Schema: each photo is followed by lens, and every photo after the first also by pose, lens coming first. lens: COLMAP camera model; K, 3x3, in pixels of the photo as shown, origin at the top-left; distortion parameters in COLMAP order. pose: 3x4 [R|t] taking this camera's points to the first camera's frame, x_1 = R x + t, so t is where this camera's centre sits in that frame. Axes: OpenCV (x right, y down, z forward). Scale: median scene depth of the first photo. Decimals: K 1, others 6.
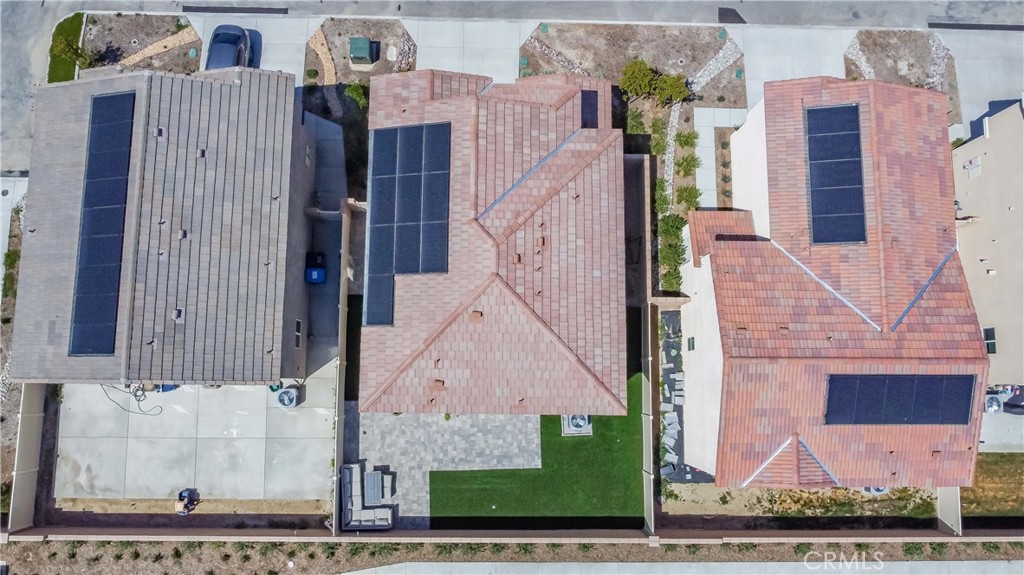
lens RADIAL K [[758.6, 0, 502.6], [0, 758.6, 280.5], [0, 0, 1]] dist [-0.009754, -0.006802]
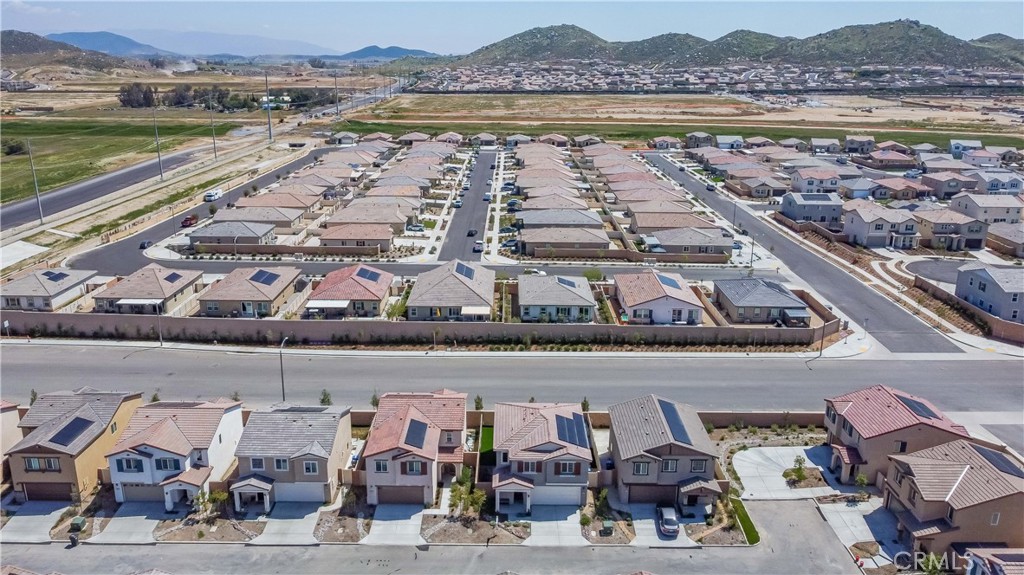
lens RADIAL K [[780.3, 0, 502.6], [0, 780.3, 283.3], [0, 0, 1]] dist [-0.009673, -0.010615]
pose [[-0.999582, -0.028193, -0.006341, 0.143645], [-0.002148, -0.146337, 0.989232, -2.494019], [-0.028817, 0.988833, 0.146215, 0.034855]]
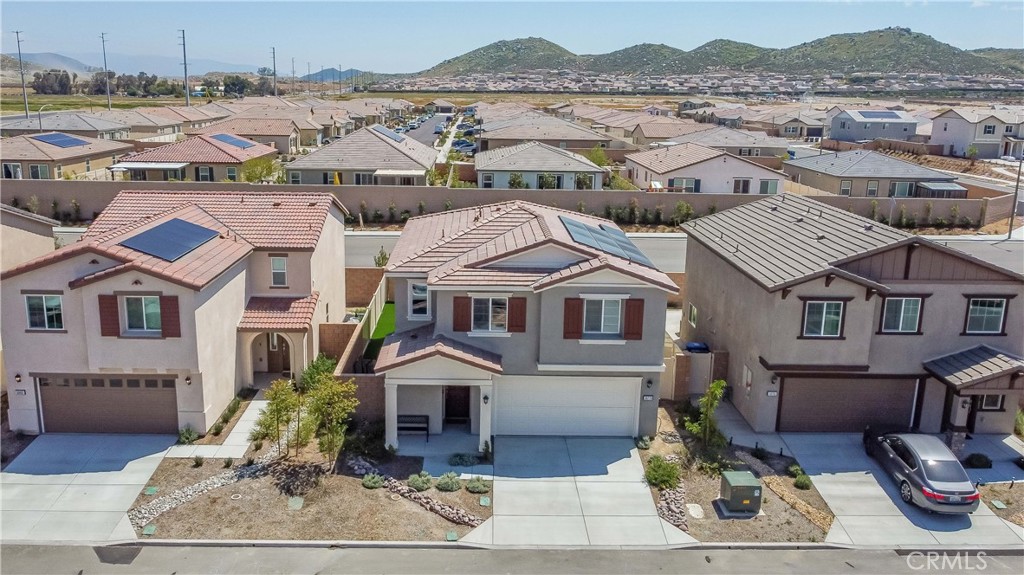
lens RADIAL K [[818.1, 0, 476.3], [0, 818.1, 259.1], [0, 0, 1]] dist [-0.007576, -0.010203]
pose [[-0.999285, -0.033737, -0.017063, 0.059768], [-0.014686, -0.069496, 0.997474, -1.051024], [-0.034838, 0.997012, 0.068950, 0.820605]]
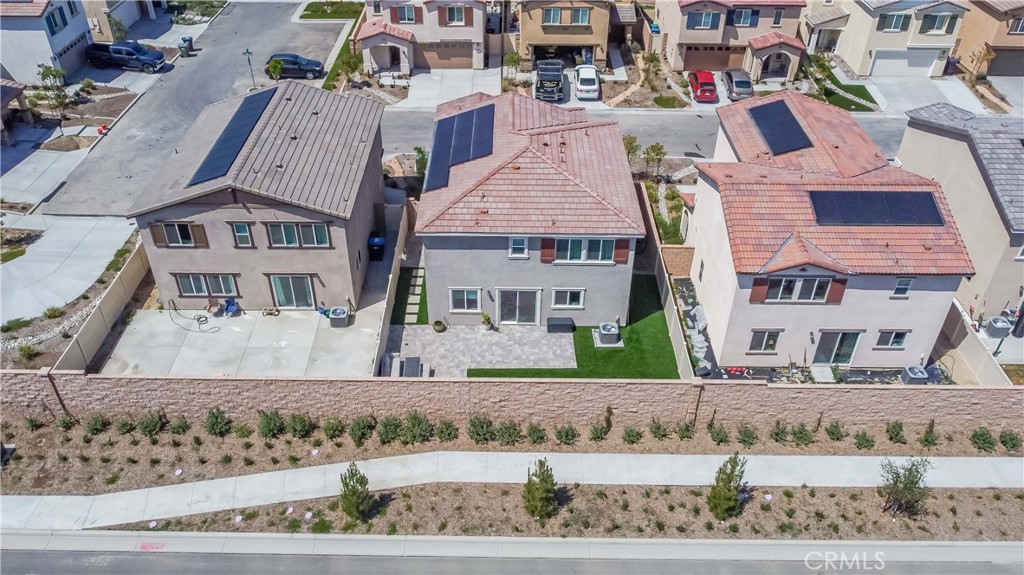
lens RADIAL K [[780.3, 0, 502.6], [0, 780.3, 283.3], [0, 0, 1]] dist [-0.009673, -0.010615]
pose [[0.999851, -0.013795, -0.010408, -0.036706], [0.002484, 0.710760, -0.703430, 0.901674], [0.017101, 0.703299, 0.710688, 0.175478]]
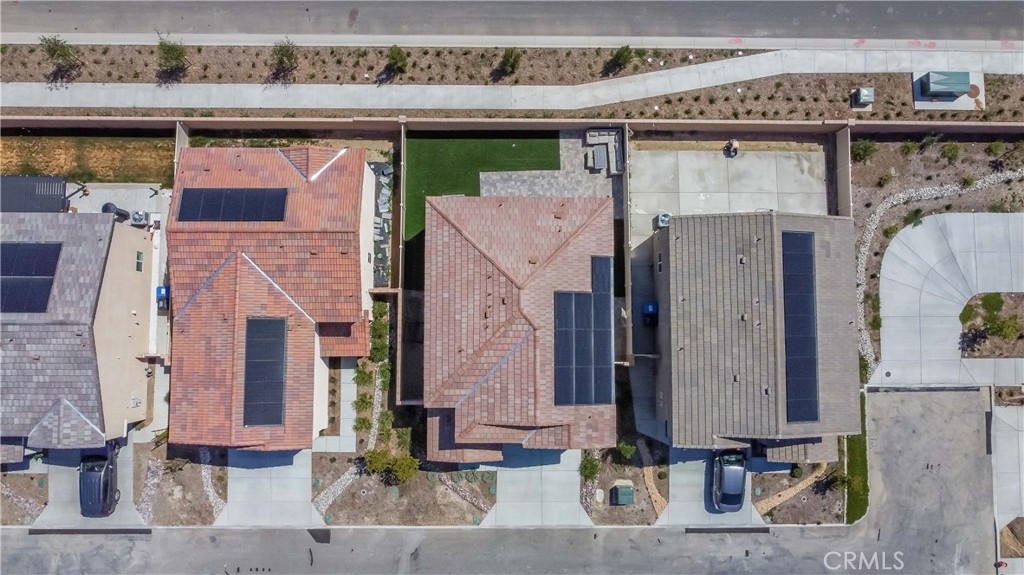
lens RADIAL K [[780.3, 0, 502.6], [0, 780.3, 283.3], [0, 0, 1]] dist [-0.009673, -0.010615]
pose [[-0.999014, 0.003277, -0.044274, 0.073562], [-0.013000, -0.975151, 0.221161, -0.264163], [-0.042449, 0.221518, 0.974232, -0.339172]]
